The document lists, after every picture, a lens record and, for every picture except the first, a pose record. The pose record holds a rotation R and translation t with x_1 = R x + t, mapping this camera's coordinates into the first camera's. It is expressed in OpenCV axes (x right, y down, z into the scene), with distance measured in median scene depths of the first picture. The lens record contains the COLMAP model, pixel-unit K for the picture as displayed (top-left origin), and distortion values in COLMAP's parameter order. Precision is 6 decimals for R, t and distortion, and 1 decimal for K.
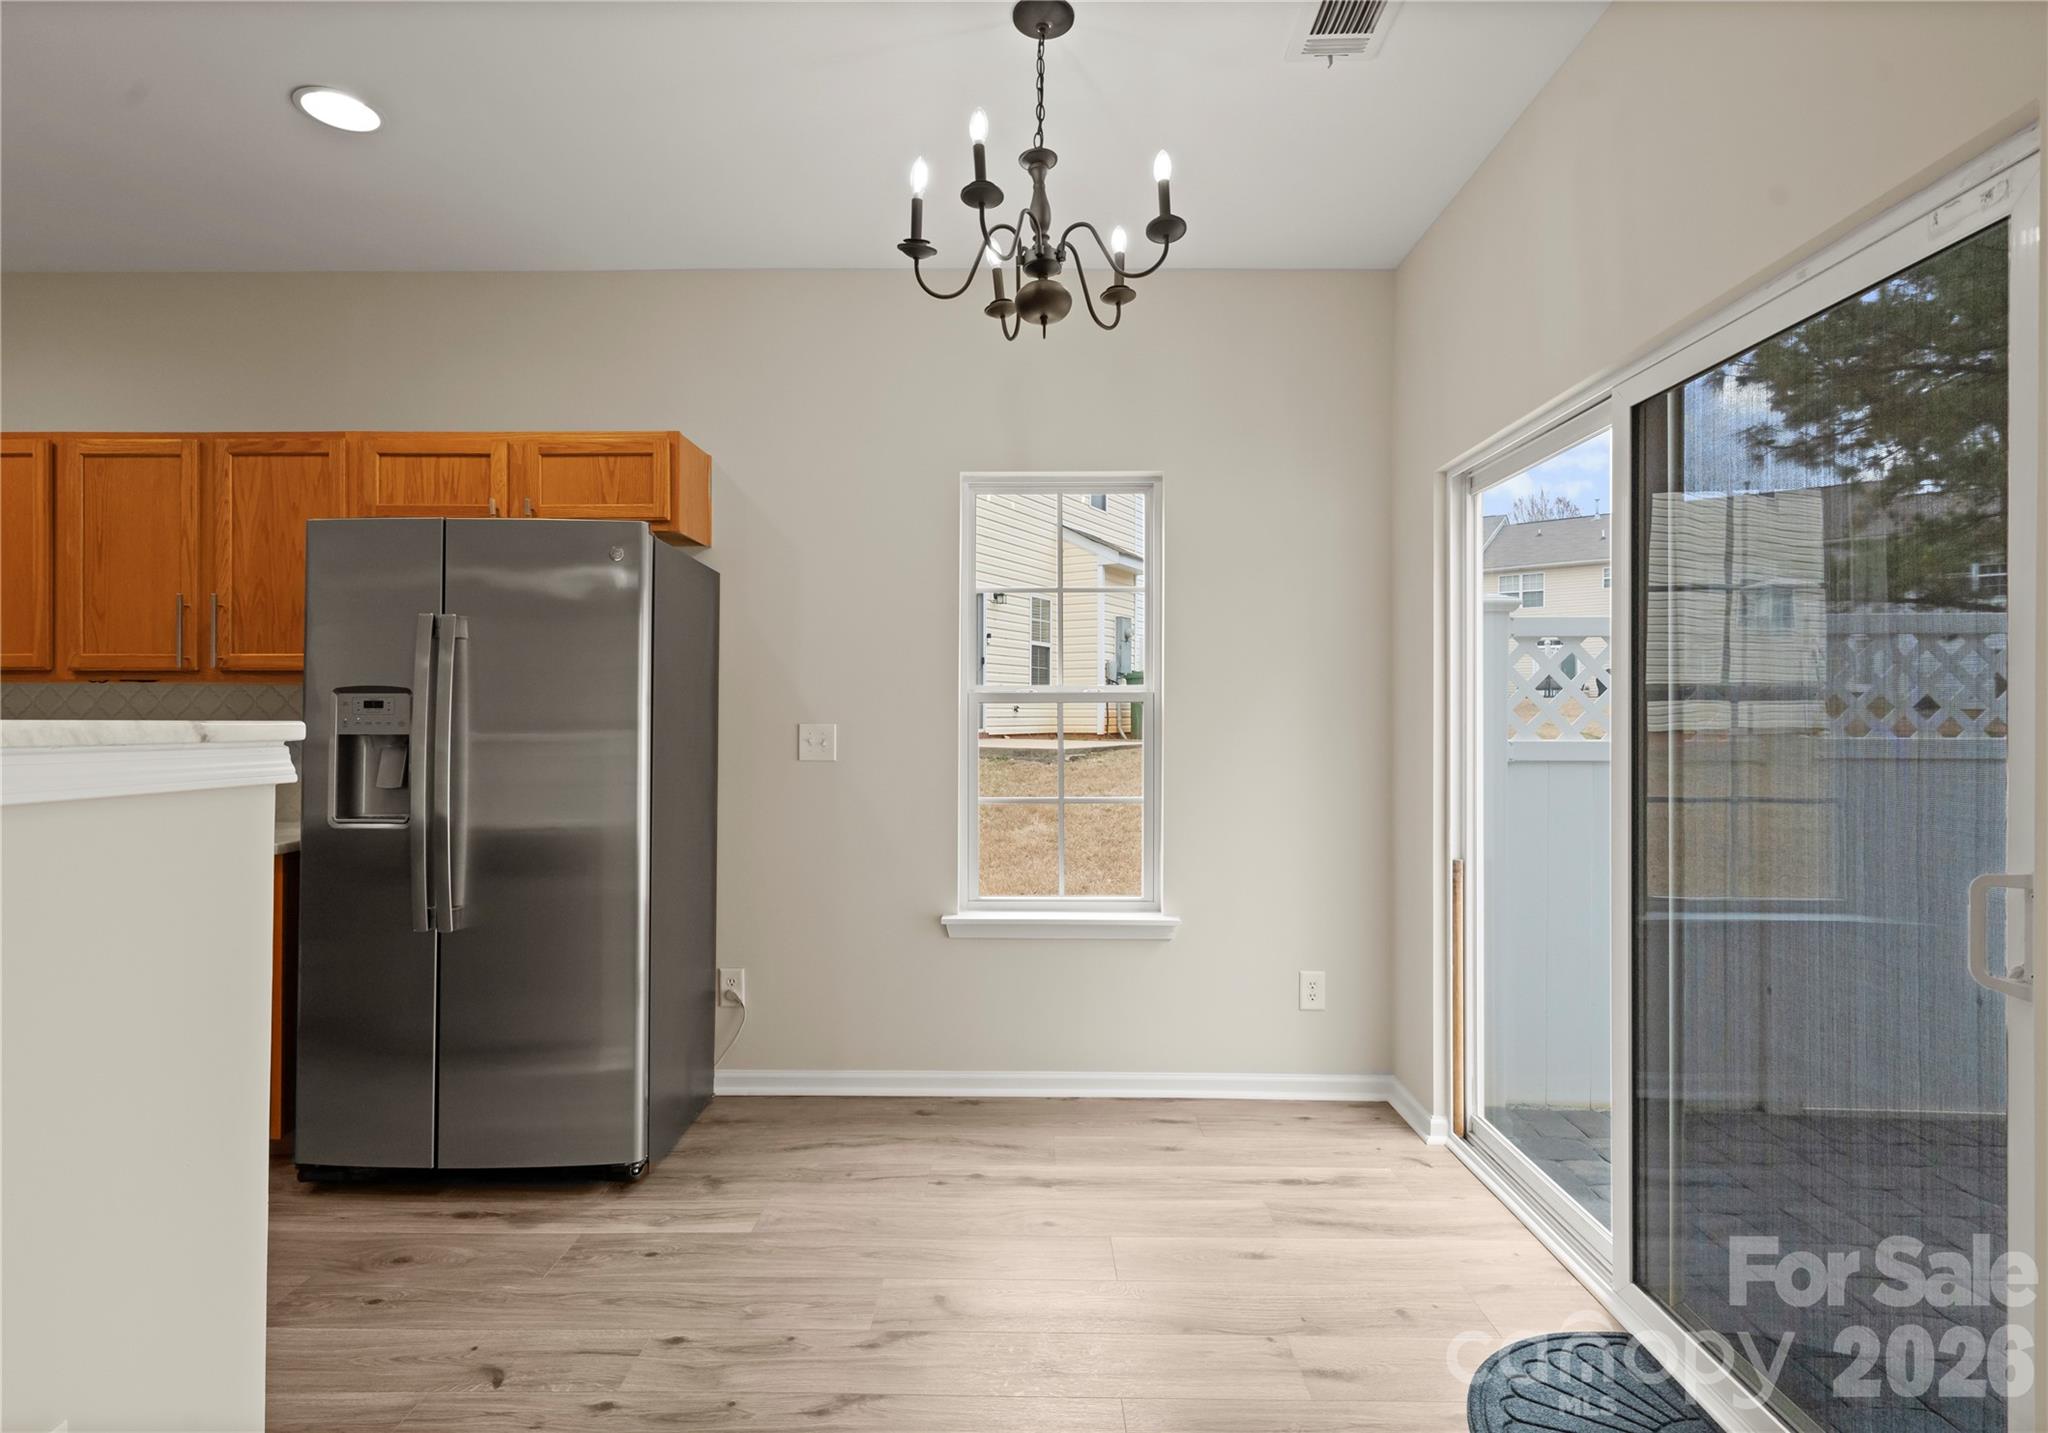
lens RADIAL K [[996.1, 0, 1024.0], [0, 996.1, 716.5], [0, 0, 1]] dist [0.000477, -0.000188]
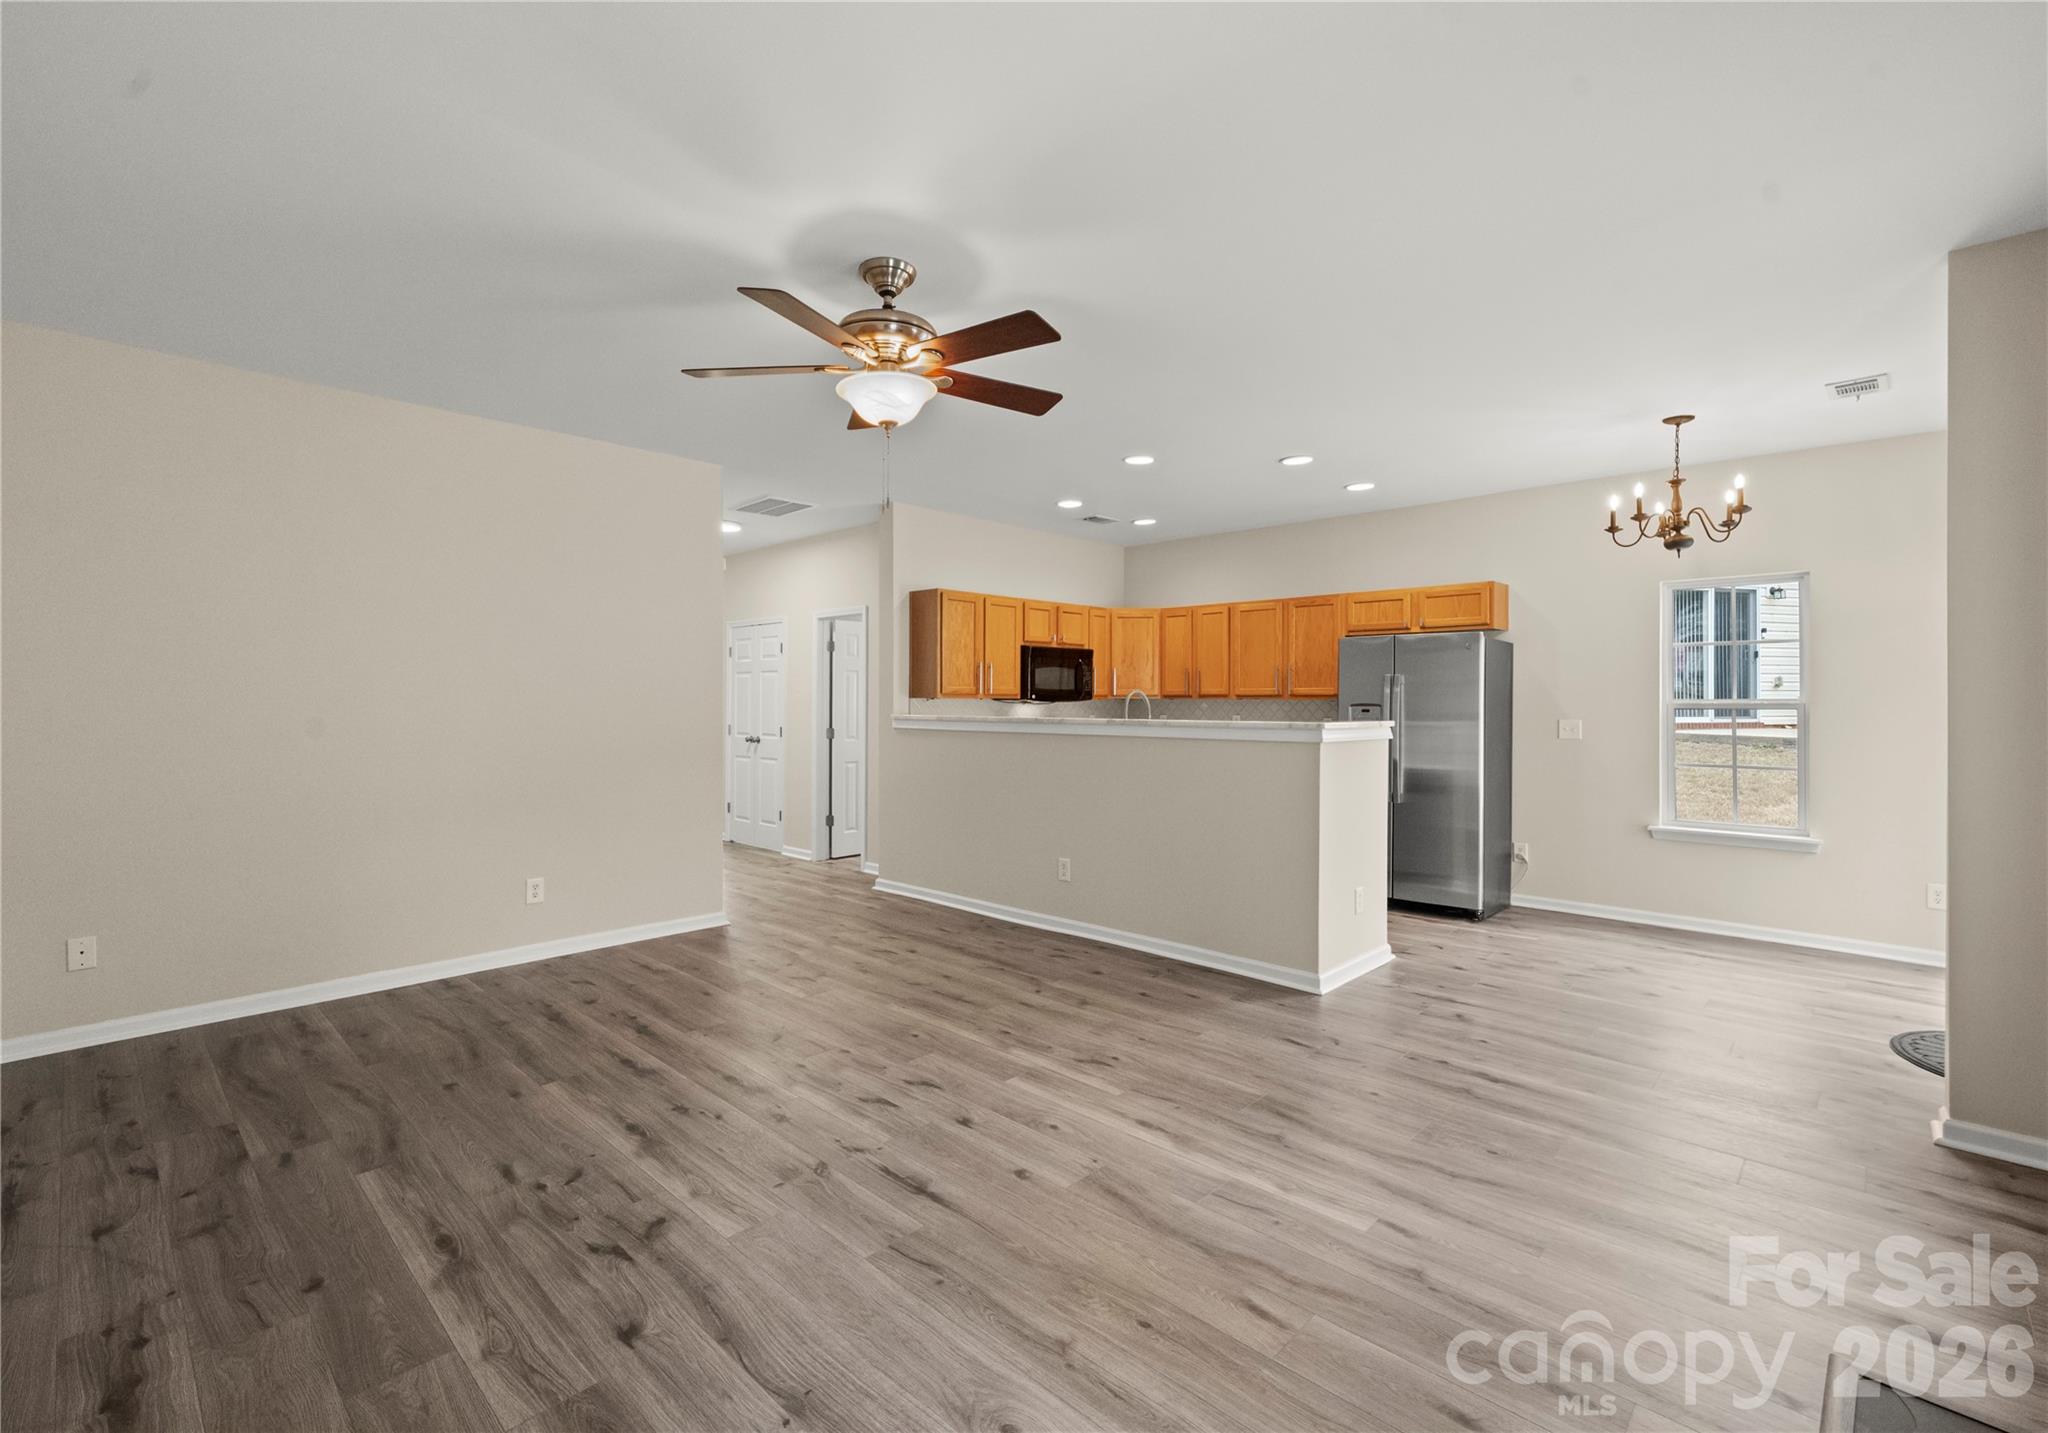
lens RADIAL K [[901.5, 0, 1011.2], [0, 901.5, 698.7], [0, 0, 1]] dist [-0.000325, 0.000266]
pose [[0.719953, -0.002141, -0.694019, 0.243526], [0.000769, 0.999997, -0.002287, -0.032623], [0.694022, 0.001112, 0.719953, -1.088233]]
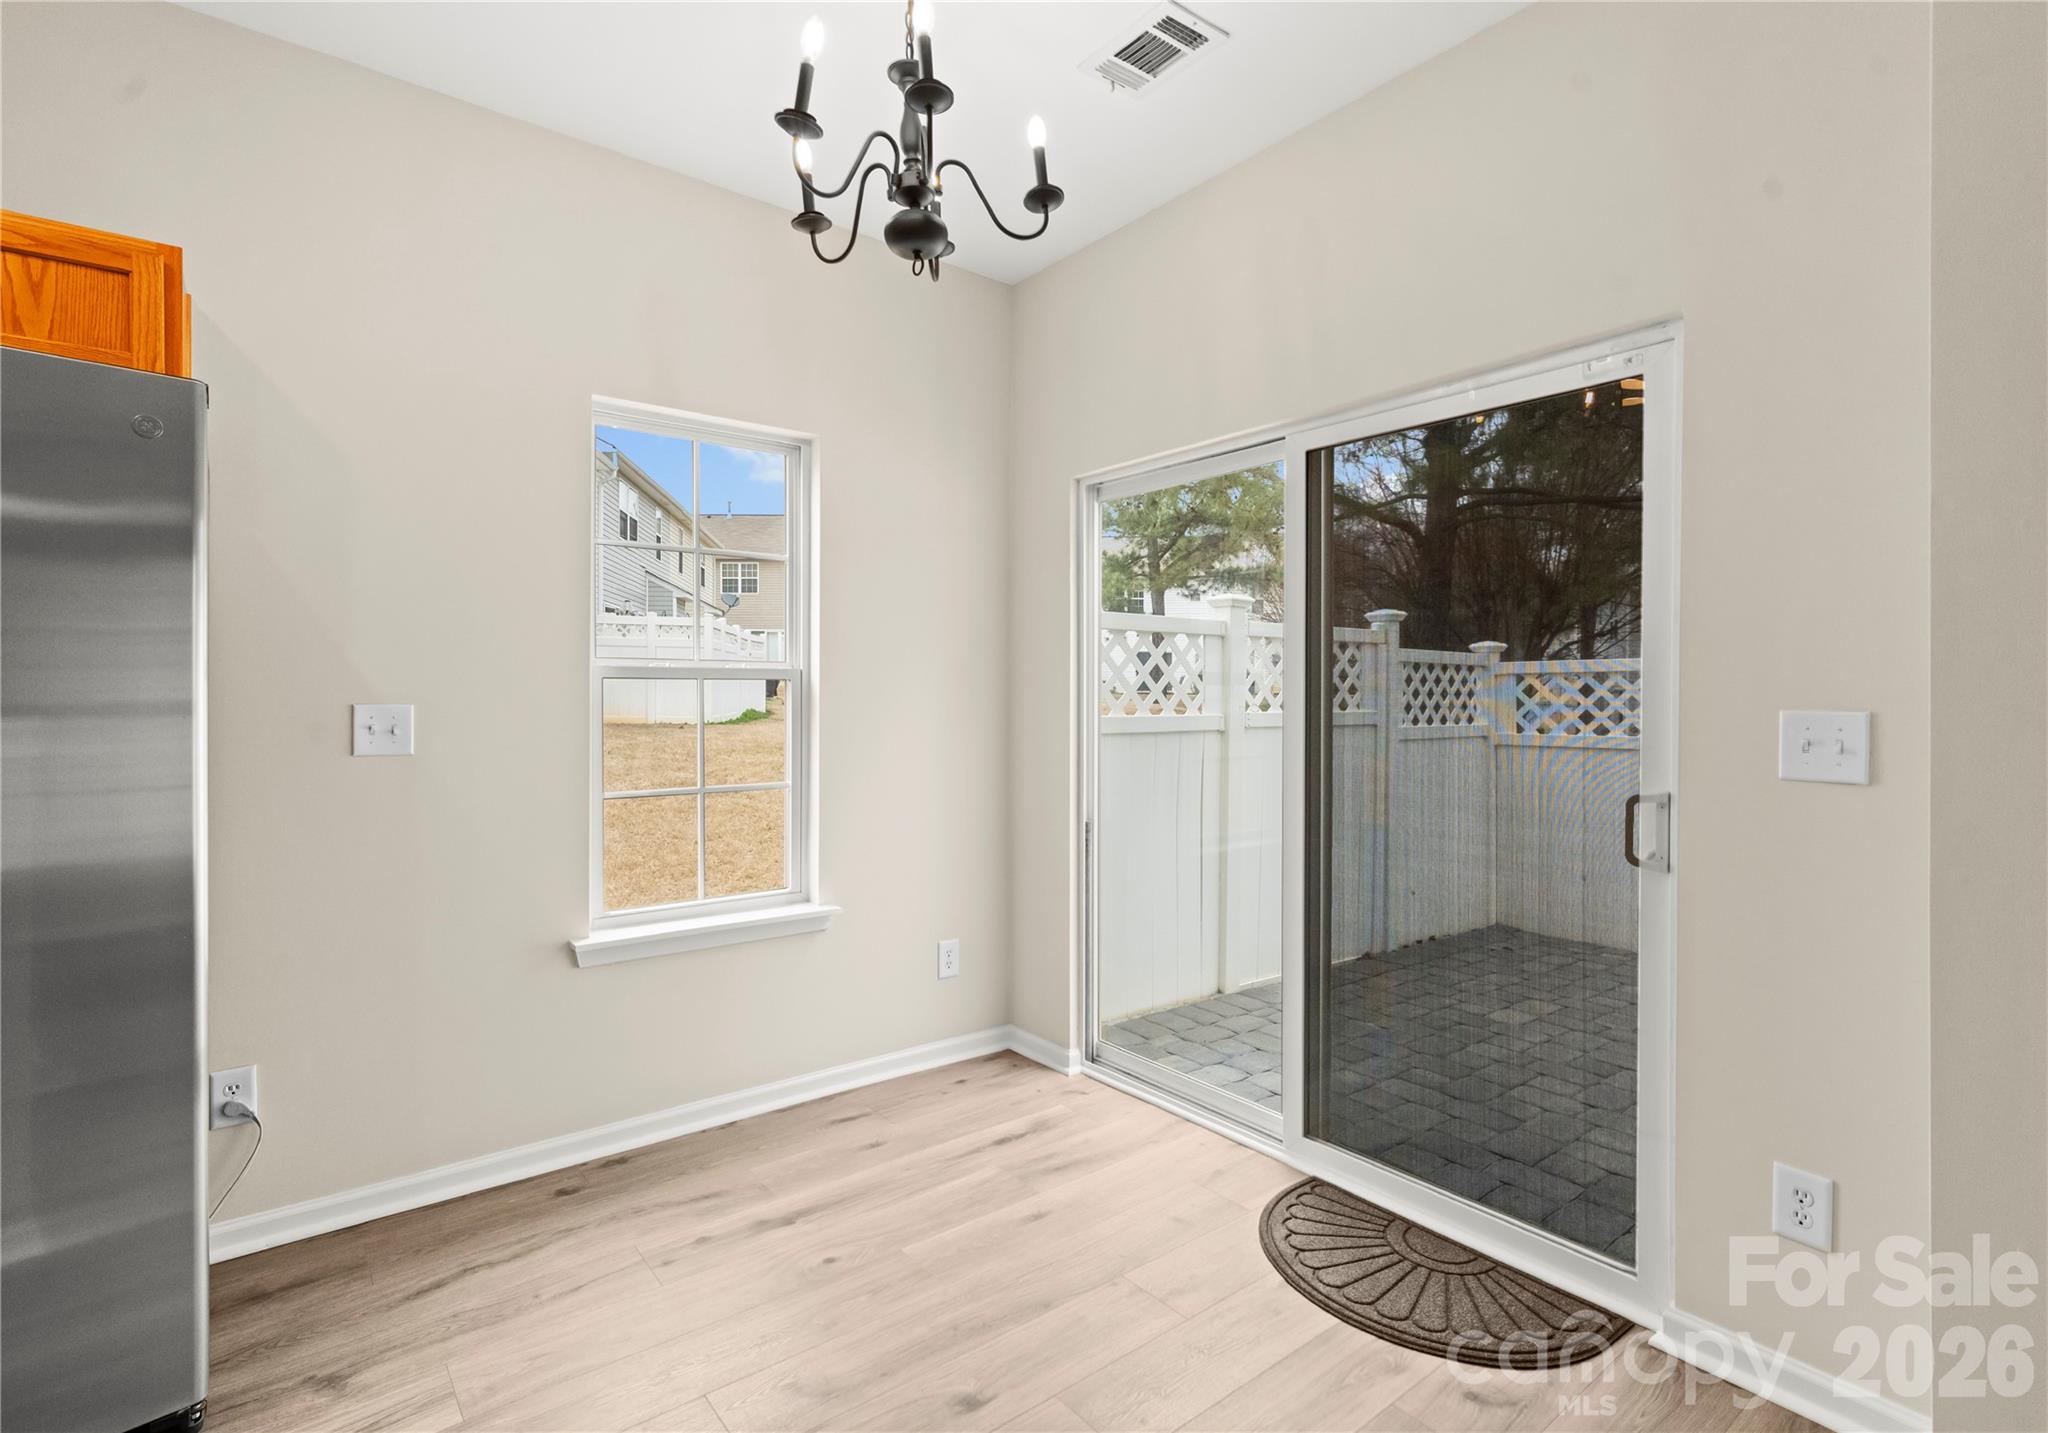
lens RADIAL K [[975.6, 0, 1023.6], [0, 975.6, 703.2], [0, 0, 1]] dist [0.000822, -0.001092]
pose [[0.781506, -0.002712, 0.623892, -0.312650], [-0.000599, 0.999987, 0.005097, 0.002818], [-0.623898, -0.004357, 0.781494, 0.168595]]
